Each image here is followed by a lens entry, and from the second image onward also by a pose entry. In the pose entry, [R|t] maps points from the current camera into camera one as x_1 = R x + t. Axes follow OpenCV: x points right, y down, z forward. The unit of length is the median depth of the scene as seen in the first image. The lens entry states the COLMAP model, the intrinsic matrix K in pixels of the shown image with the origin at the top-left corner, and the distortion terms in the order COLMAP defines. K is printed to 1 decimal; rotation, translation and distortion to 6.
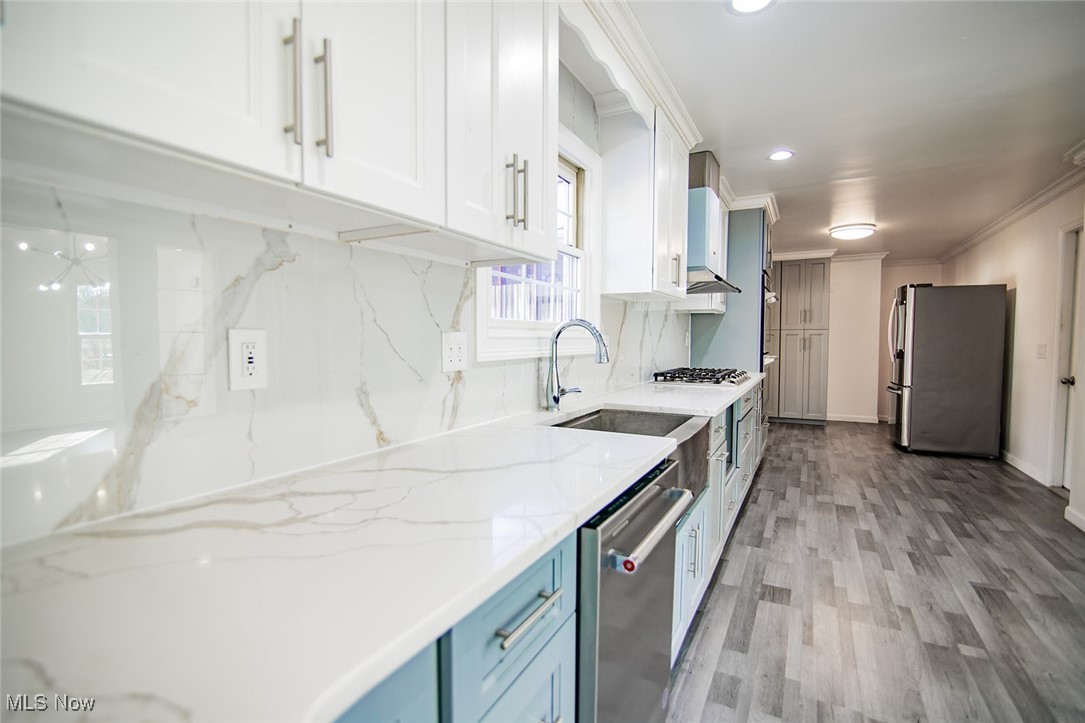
lens RADIAL K [[514.5, 0, 542.5], [0, 514.5, 361.5], [0, 0, 1]] dist [-0.001780, -0.000104]
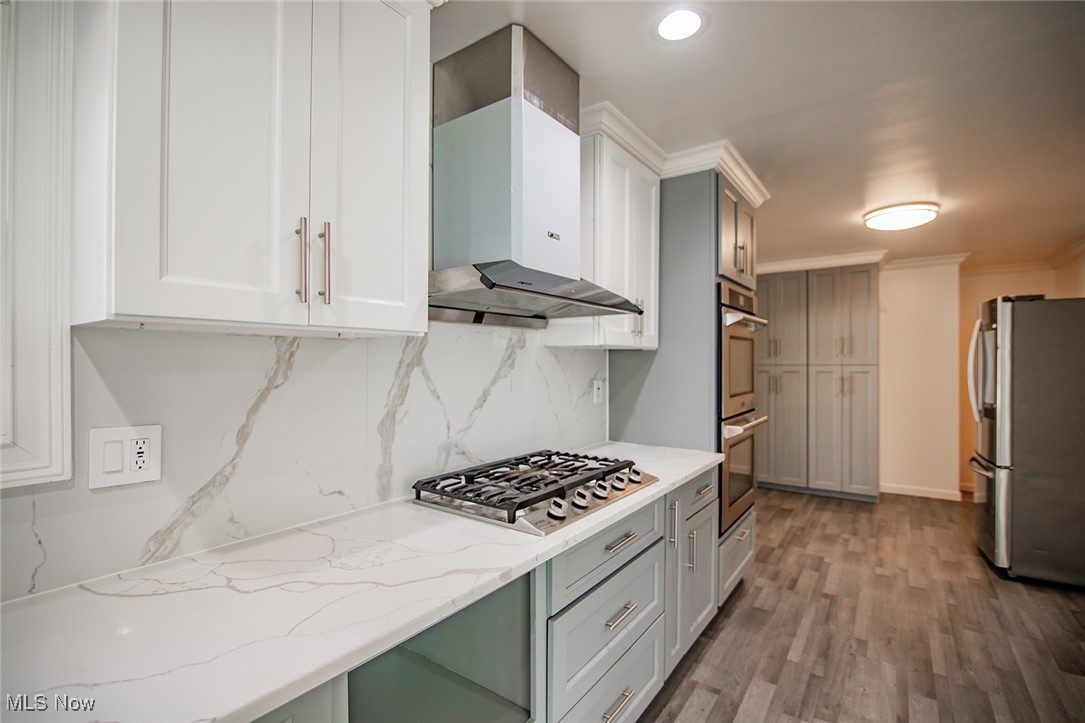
lens RADIAL K [[499.7, 0, 539.1], [0, 499.7, 363.6], [0, 0, 1]] dist [-0.012766, 0.000417]
pose [[0.989681, -0.001849, -0.143276, 0.252212], [-0.004126, 0.999134, -0.041392, -0.044205], [0.143228, 0.041556, 0.988817, 0.342545]]
